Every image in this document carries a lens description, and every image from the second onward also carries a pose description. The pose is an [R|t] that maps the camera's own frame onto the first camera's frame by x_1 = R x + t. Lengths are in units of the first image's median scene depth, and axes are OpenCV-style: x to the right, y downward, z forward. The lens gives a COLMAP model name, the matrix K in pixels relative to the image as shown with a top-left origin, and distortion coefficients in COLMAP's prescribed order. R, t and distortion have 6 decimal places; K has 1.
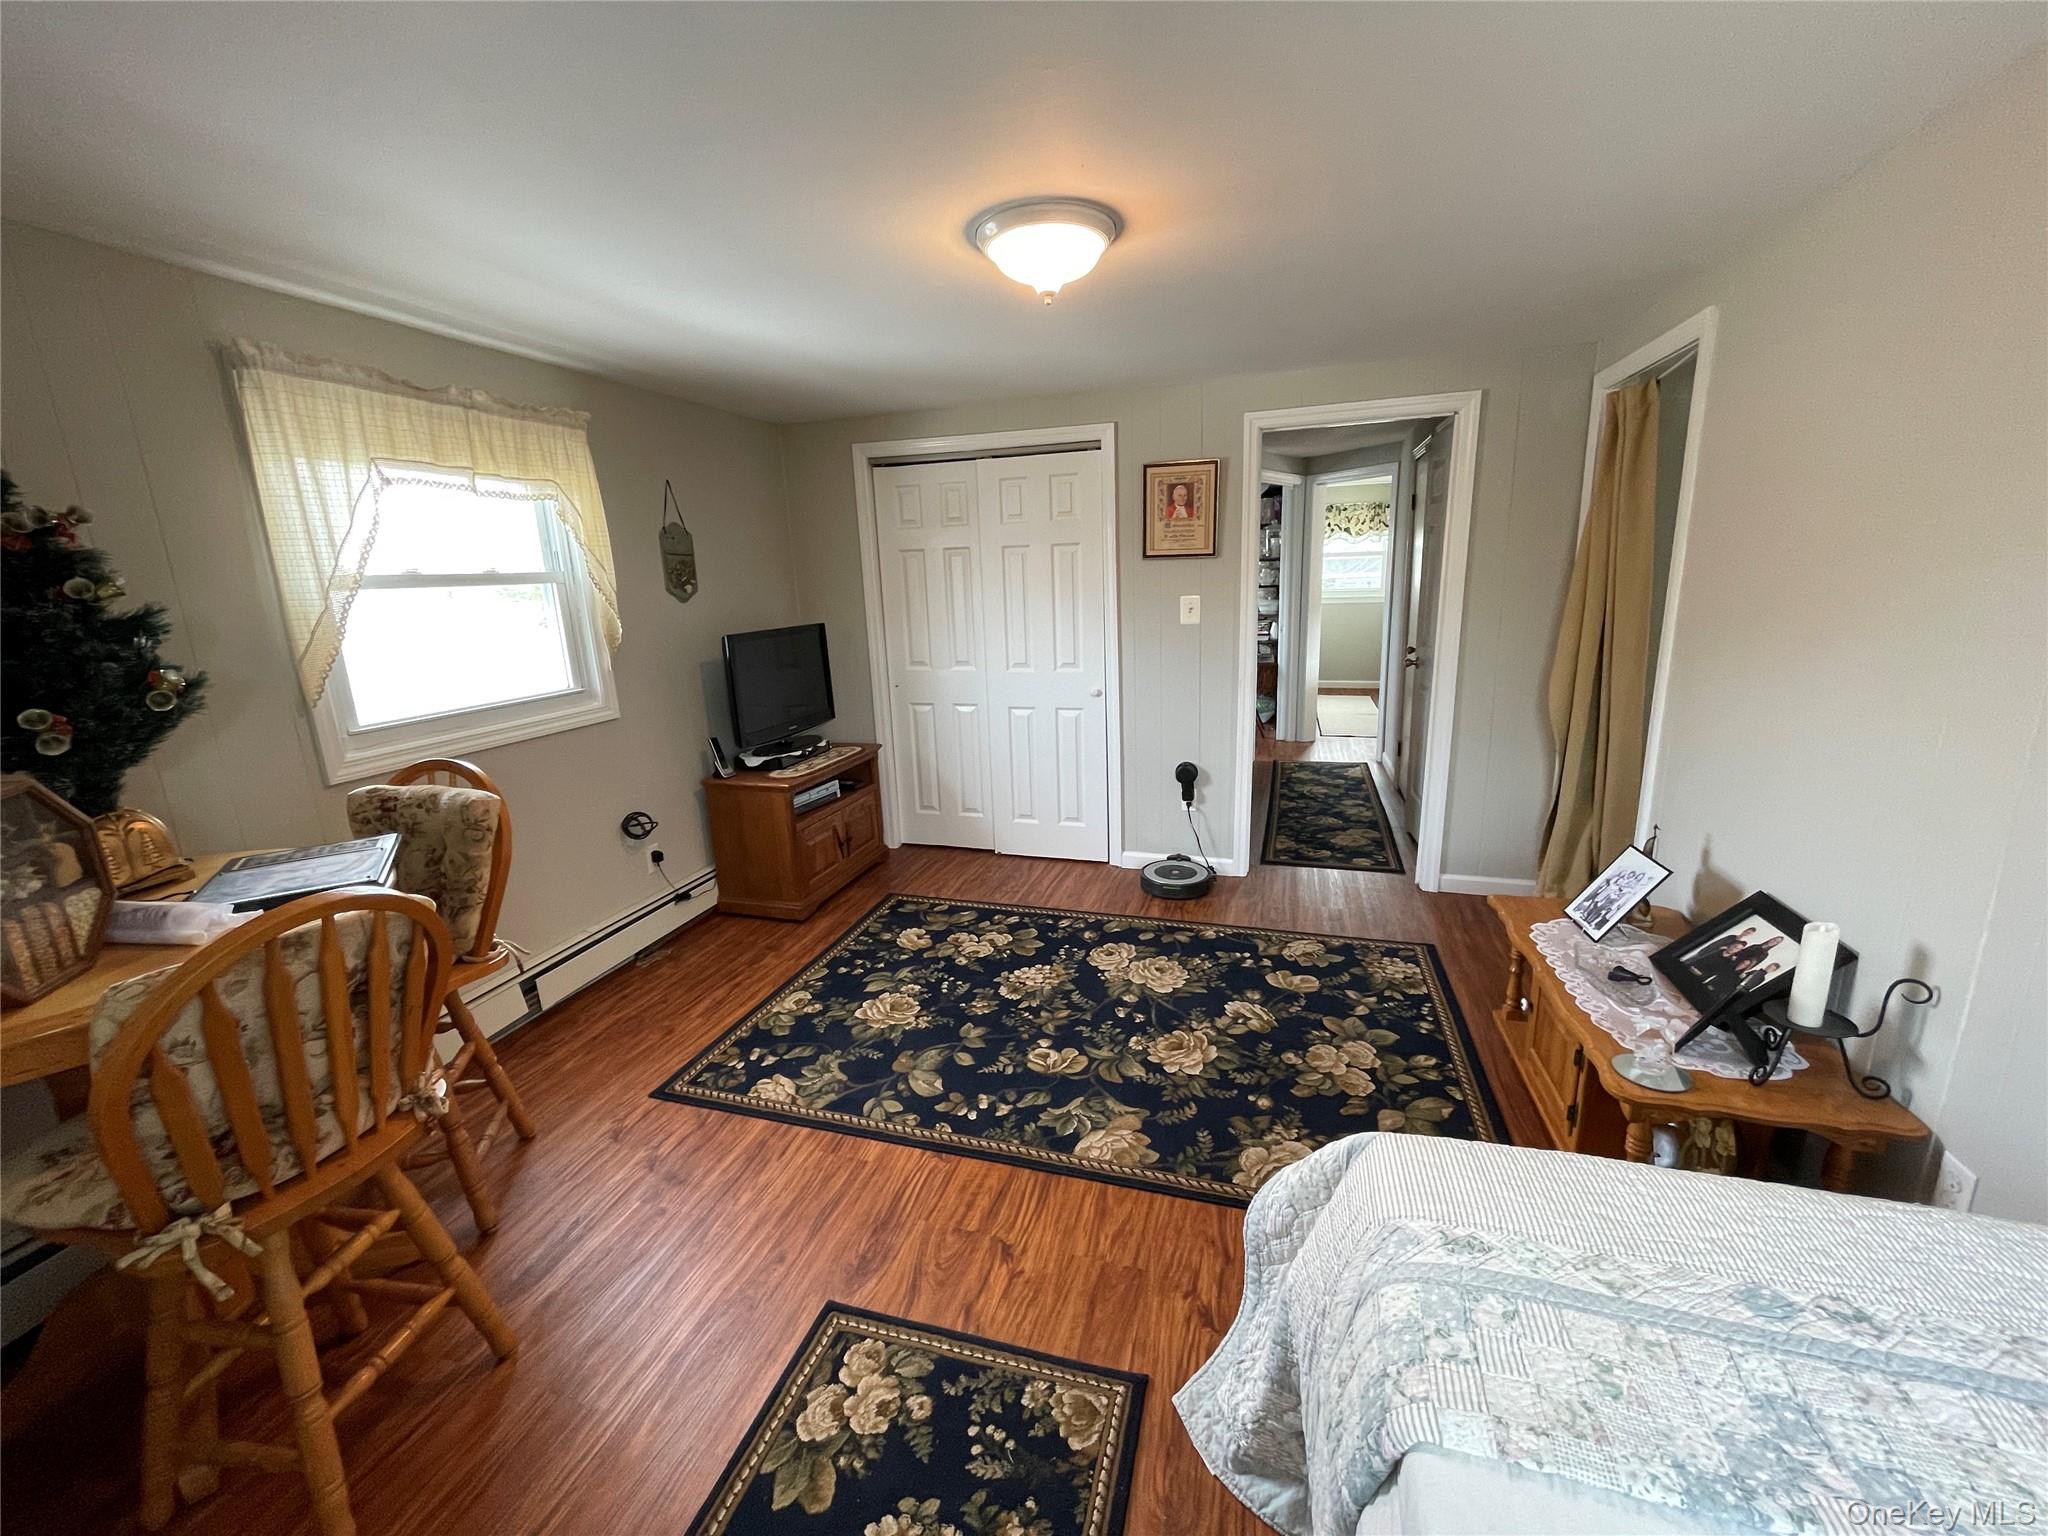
lens RADIAL K [[825.1, 0, 1023.6], [0, 825.1, 764.9], [0, 0, 1]] dist [-0.004672, 0.000155]
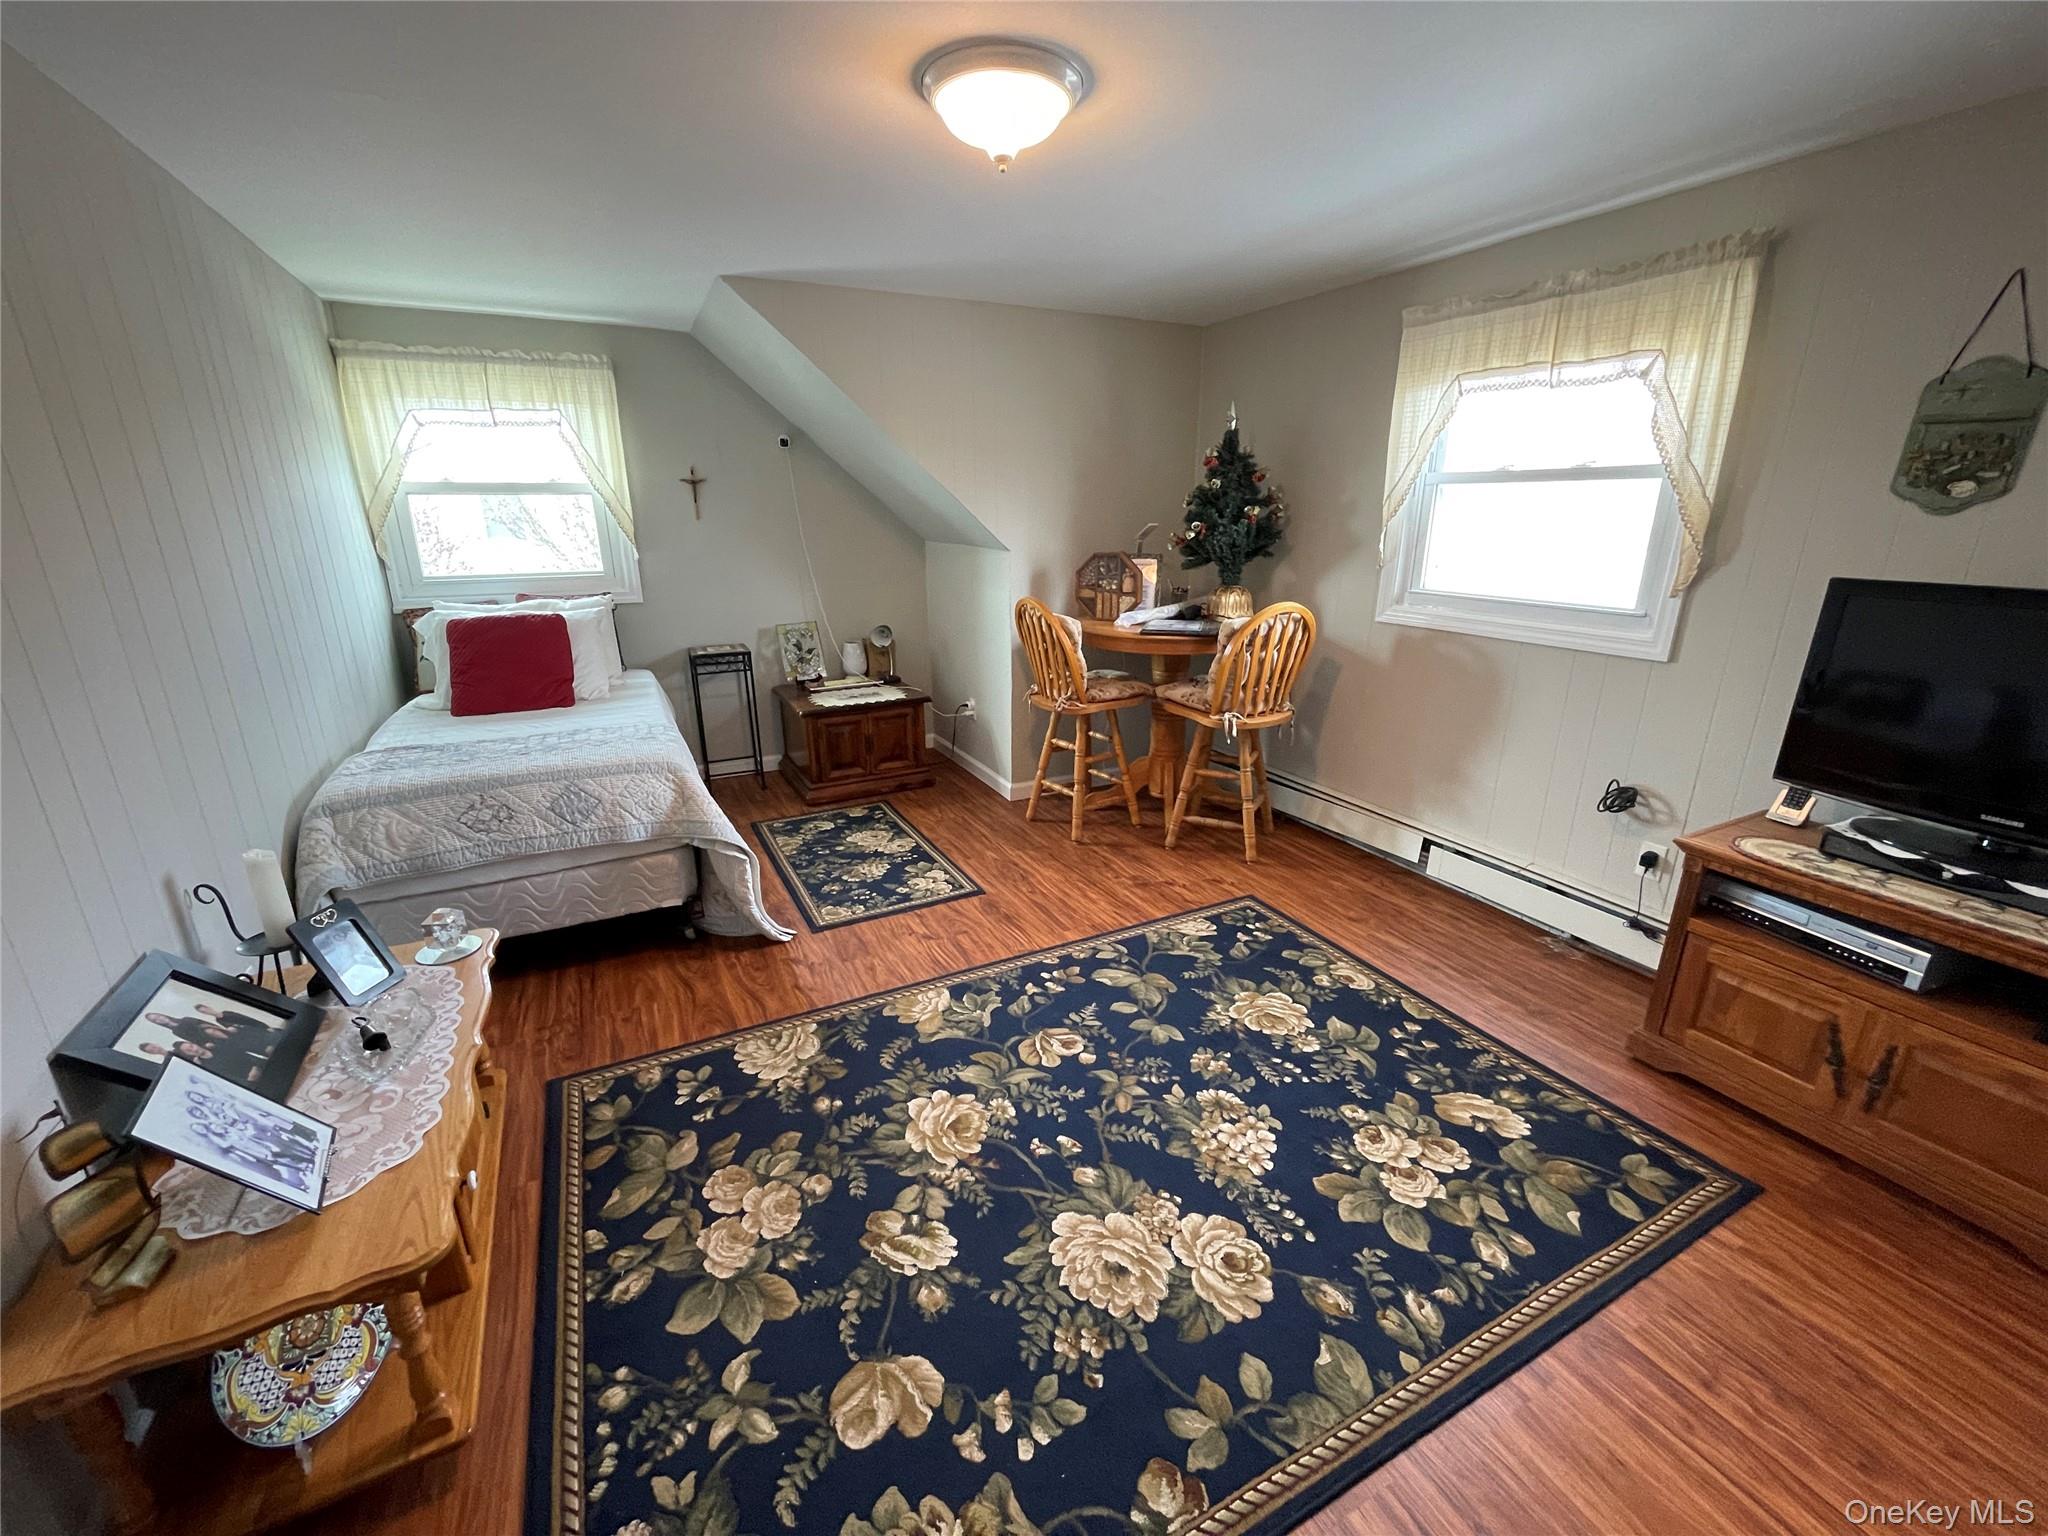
lens RADIAL K [[825.1, 0, 1023.6], [0, 825.1, 764.9], [0, 0, 1]] dist [-0.004672, 0.000155]
pose [[-0.713591, 0.247707, -0.655308, 0.530052], [-0.130181, 0.872226, 0.471461, -0.301185], [0.688361, 0.421739, -0.590166, 1.279128]]
